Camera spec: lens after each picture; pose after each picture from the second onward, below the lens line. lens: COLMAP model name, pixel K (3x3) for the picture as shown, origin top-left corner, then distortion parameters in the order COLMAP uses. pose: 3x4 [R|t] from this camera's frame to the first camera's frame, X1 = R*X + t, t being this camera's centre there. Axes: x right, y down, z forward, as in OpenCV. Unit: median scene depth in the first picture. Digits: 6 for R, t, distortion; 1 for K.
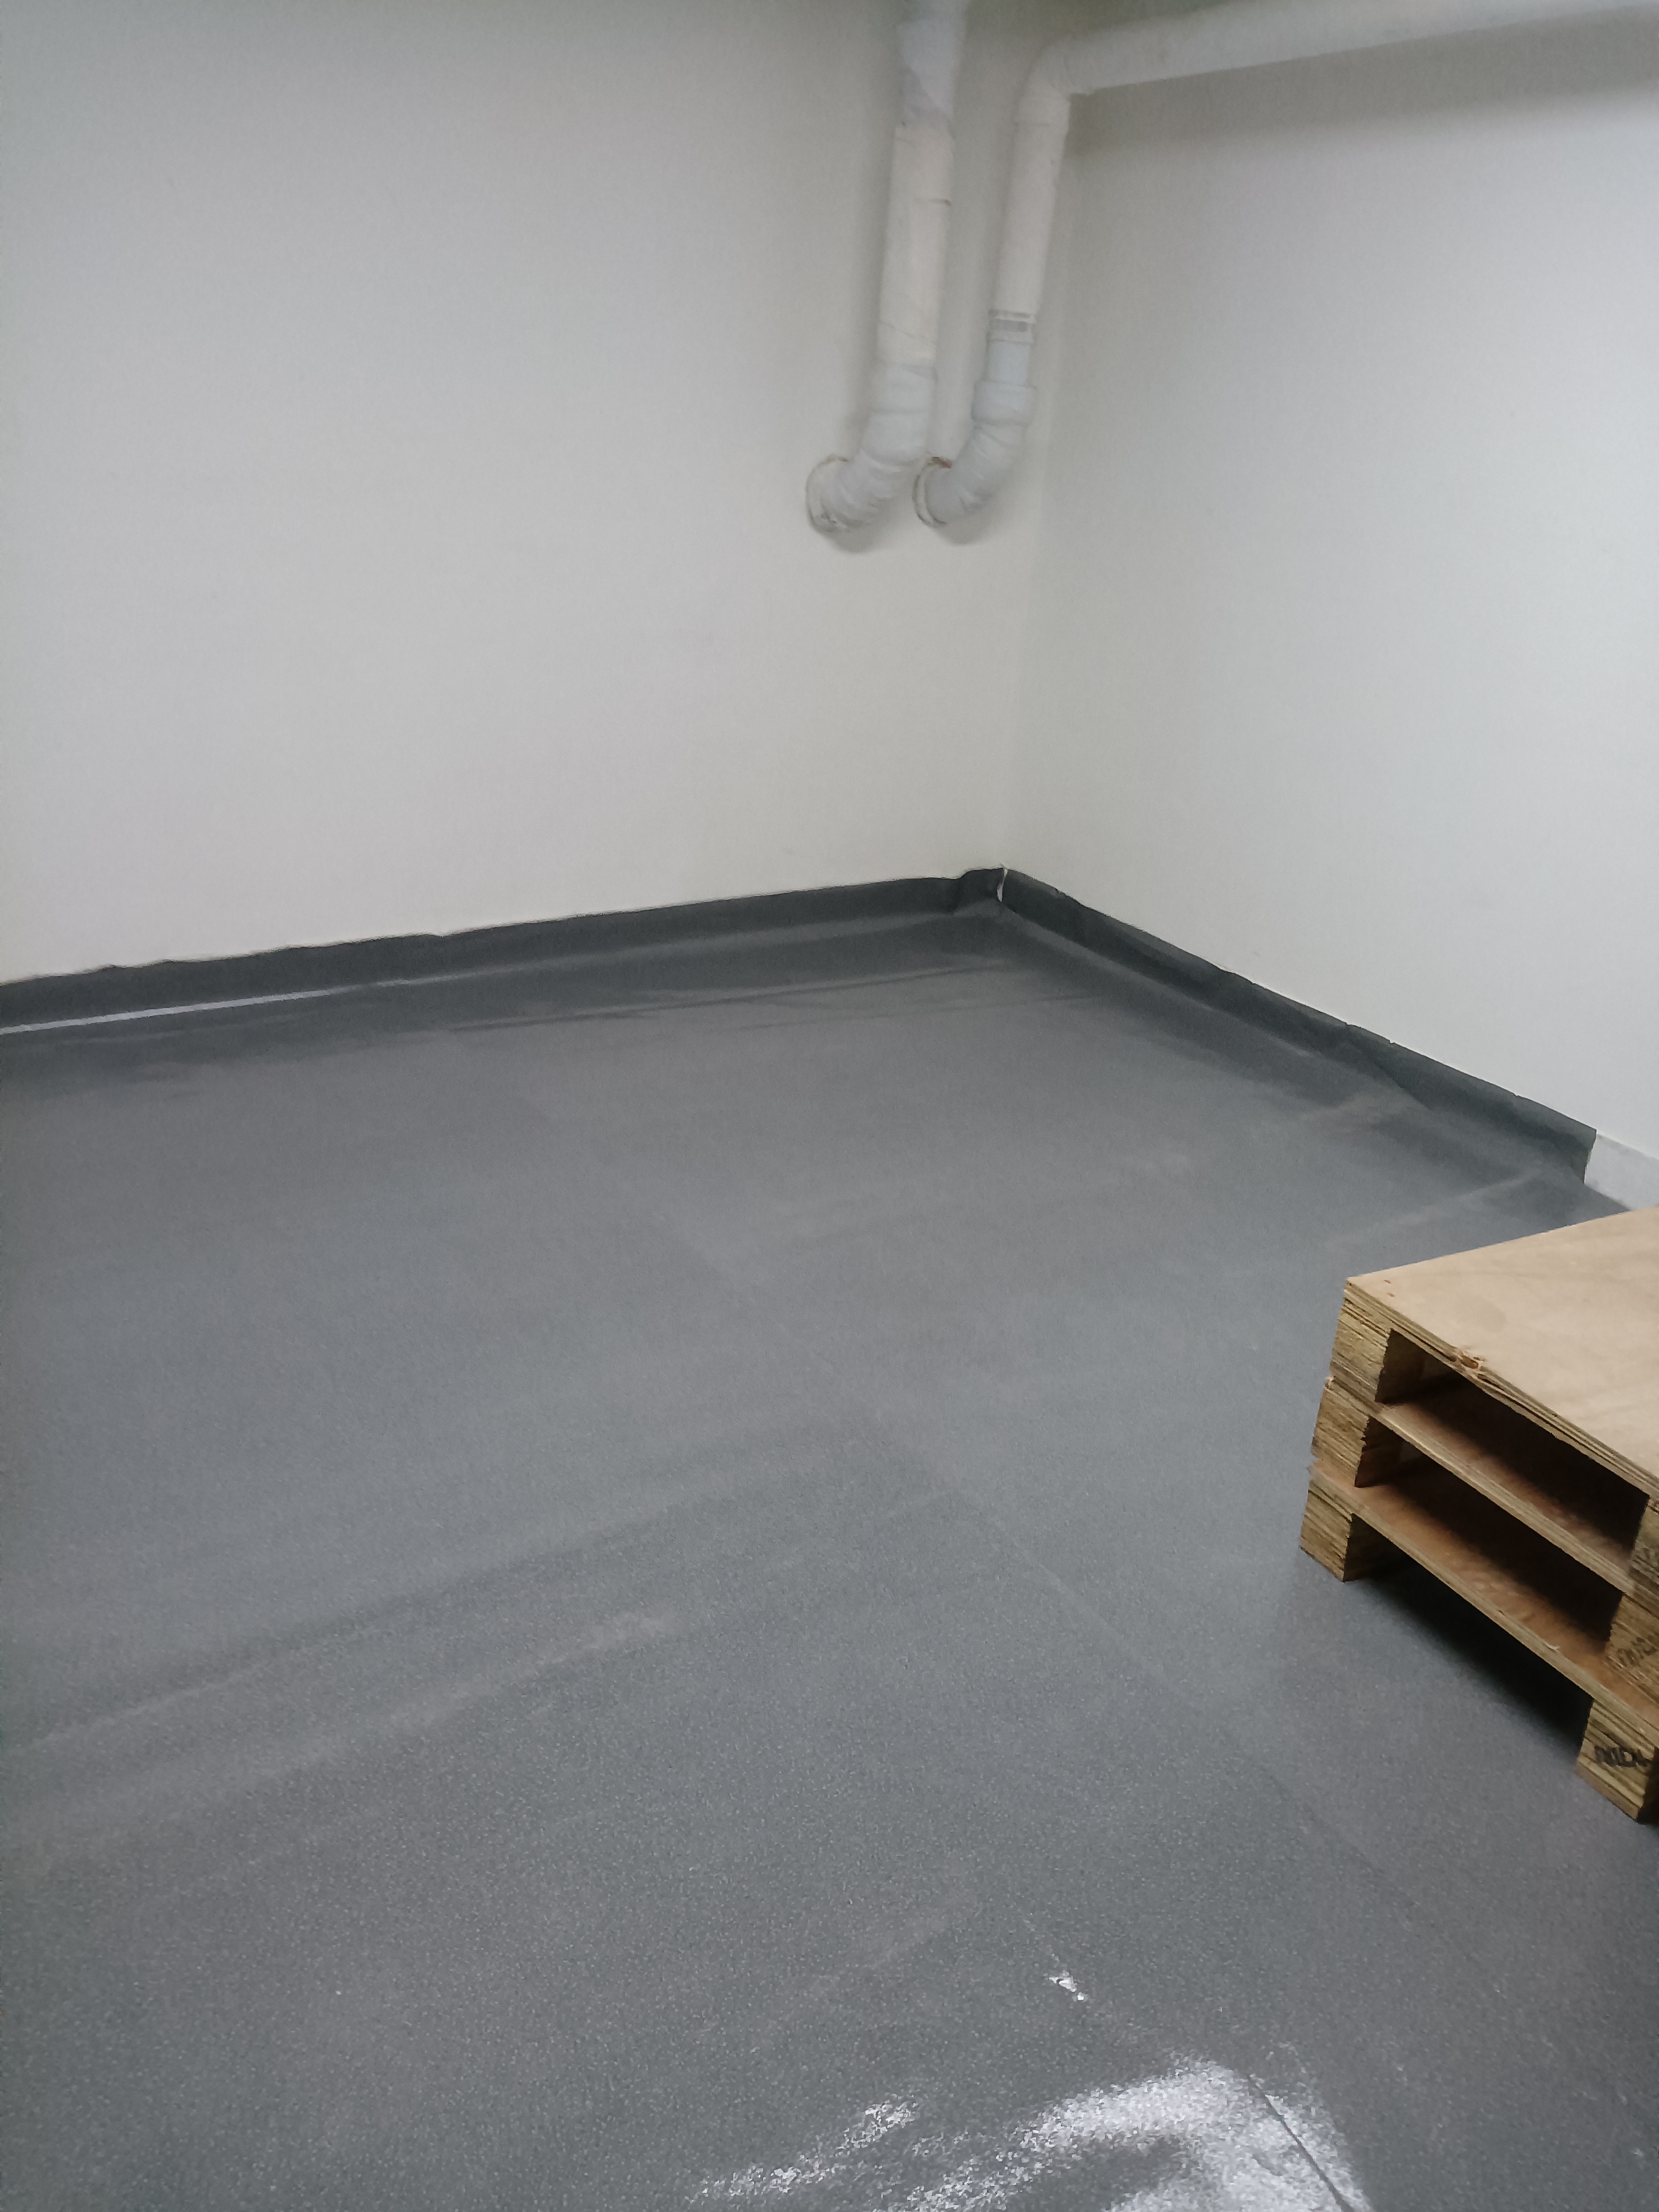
lens RADIAL K [[1799.1, 0, 837.8], [0, 1799.1, 1091.1], [0, 0, 1]] dist [0.102548, -0.164950]
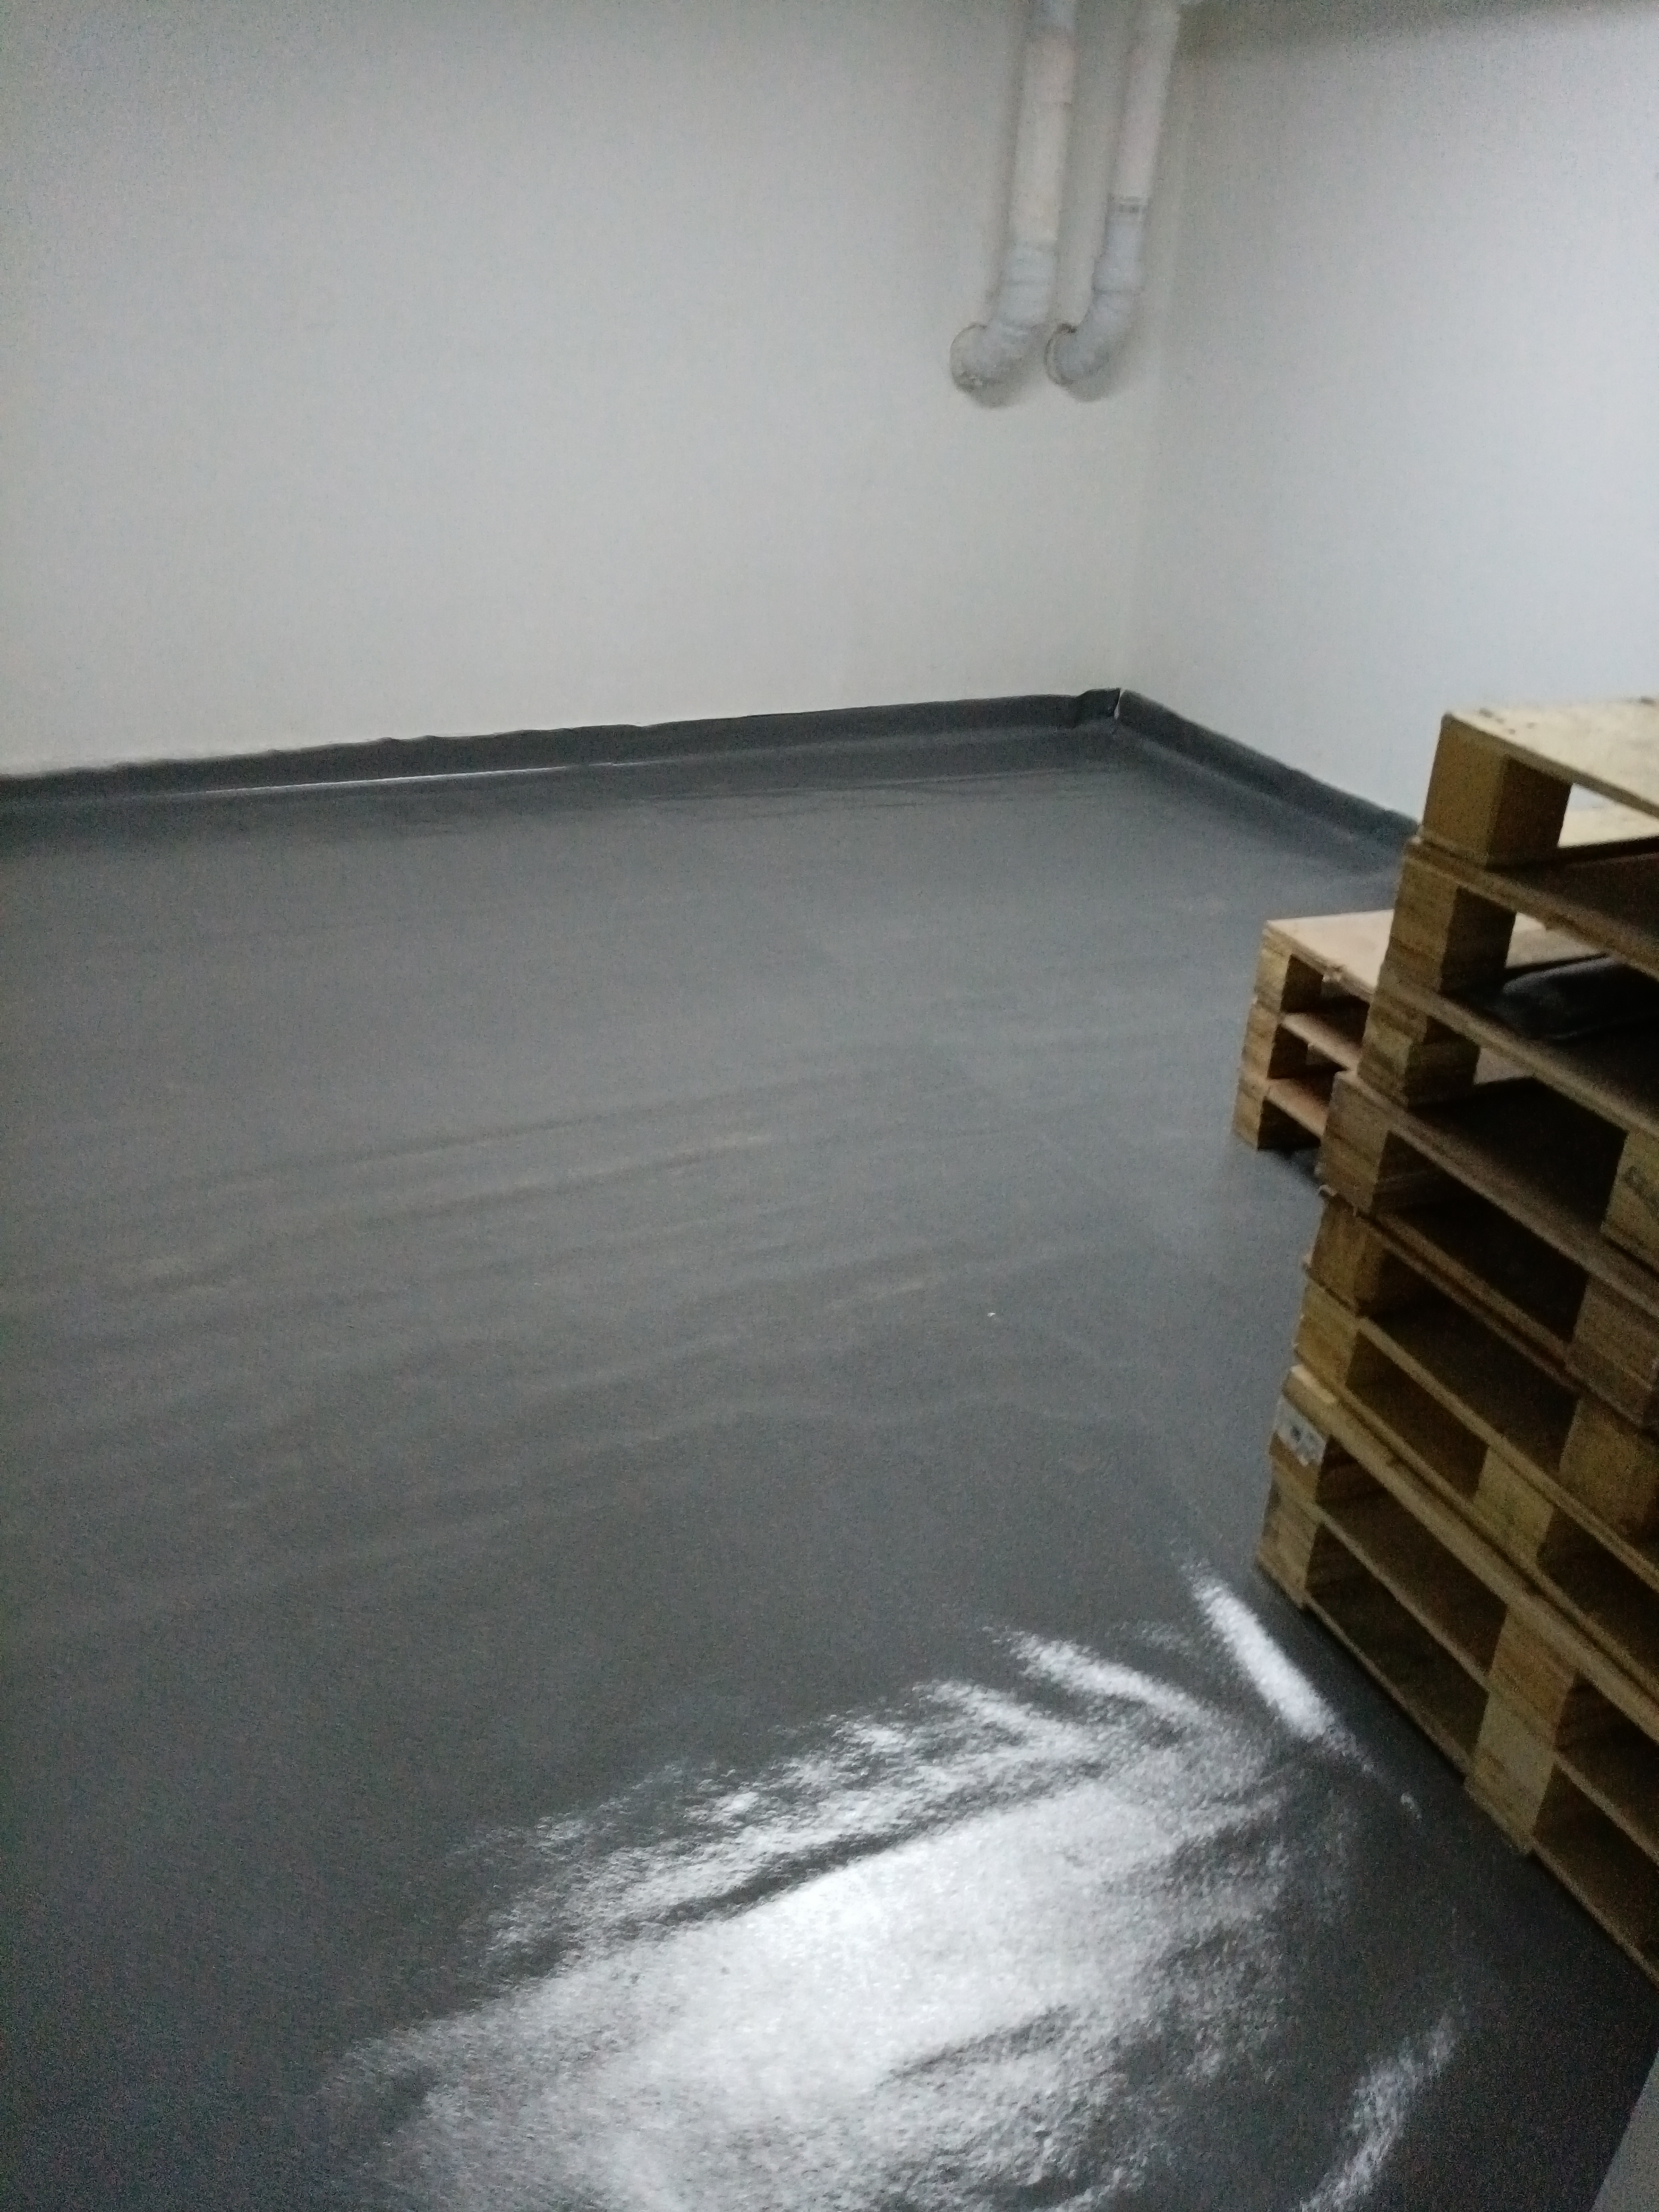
lens RADIAL K [[1760.0, 0, 822.6], [0, 1760.0, 1110.1], [0, 0, 1]] dist [0.071505, -0.141201]
pose [[0.991331, 0.038382, -0.125658, 0.066956], [-0.029852, 0.997165, 0.069075, 0.088864], [0.127953, -0.064725, 0.989666, -0.201816]]
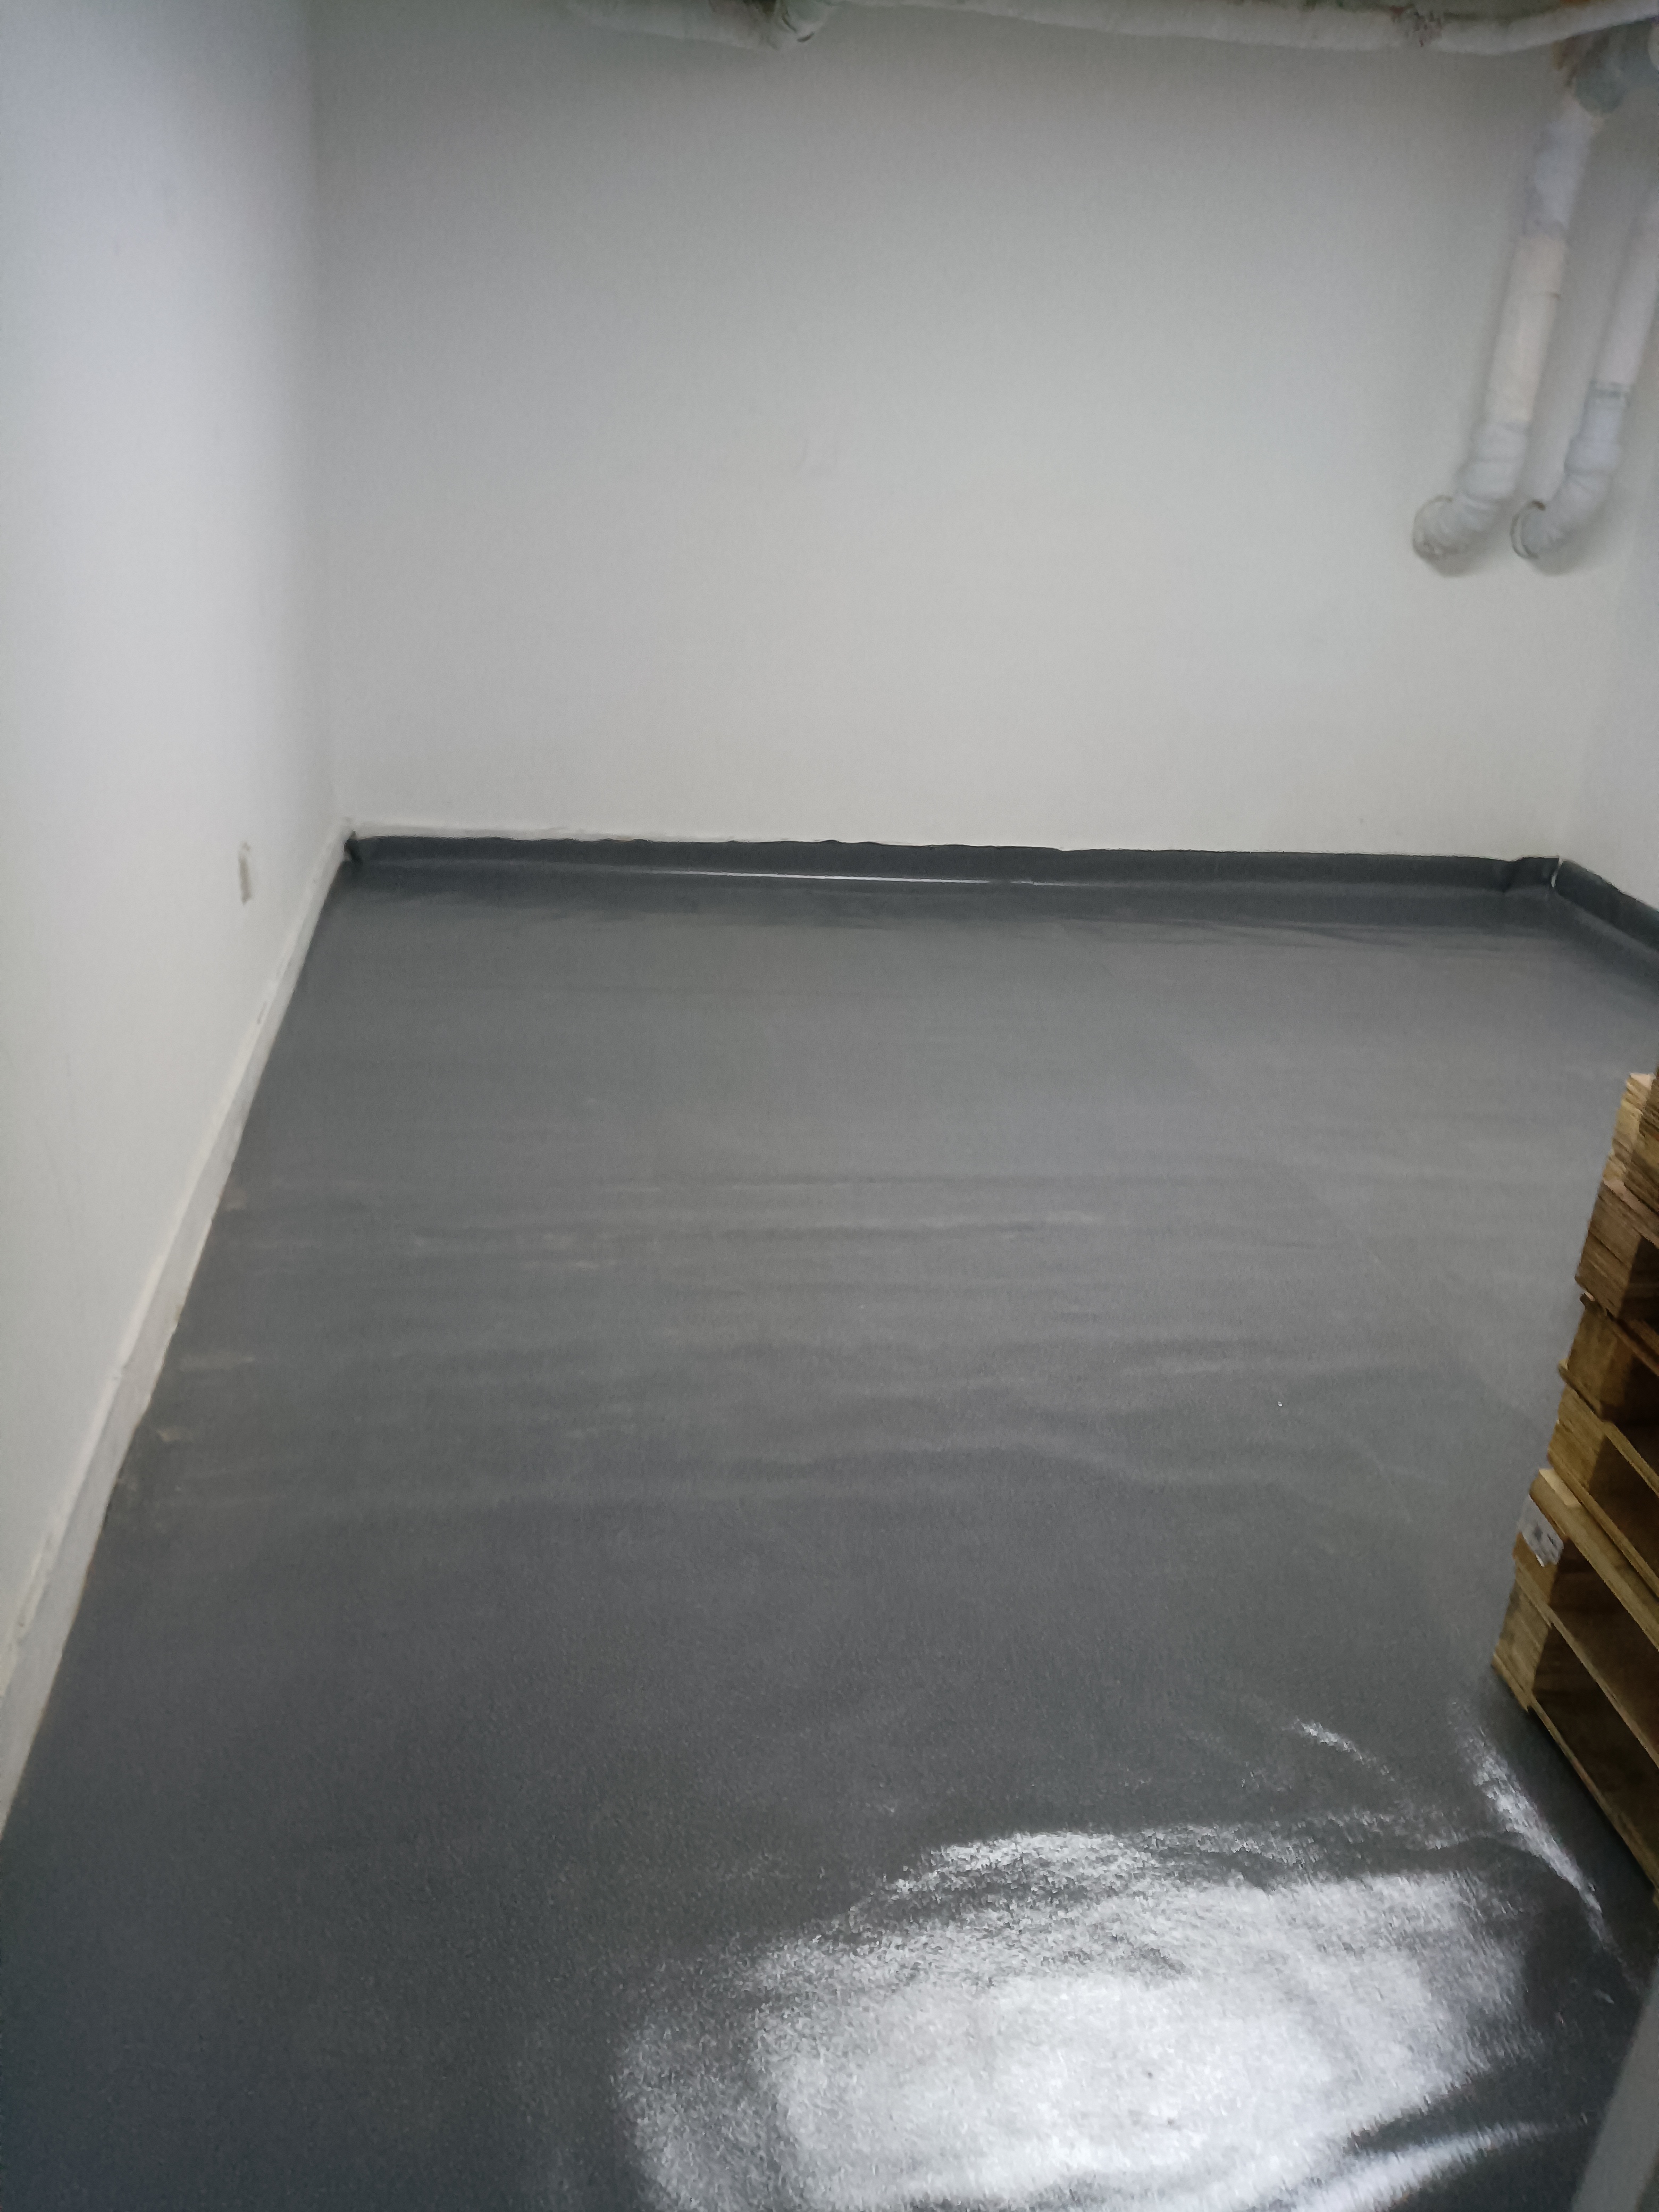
lens RADIAL K [[1760.0, 0, 822.6], [0, 1760.0, 1110.1], [0, 0, 1]] dist [0.071505, -0.141201]
pose [[0.919040, 0.149777, -0.364599, 0.116719], [-0.156545, 0.987608, 0.011106, 0.114648], [0.361744, 0.046869, 0.931098, -0.253503]]
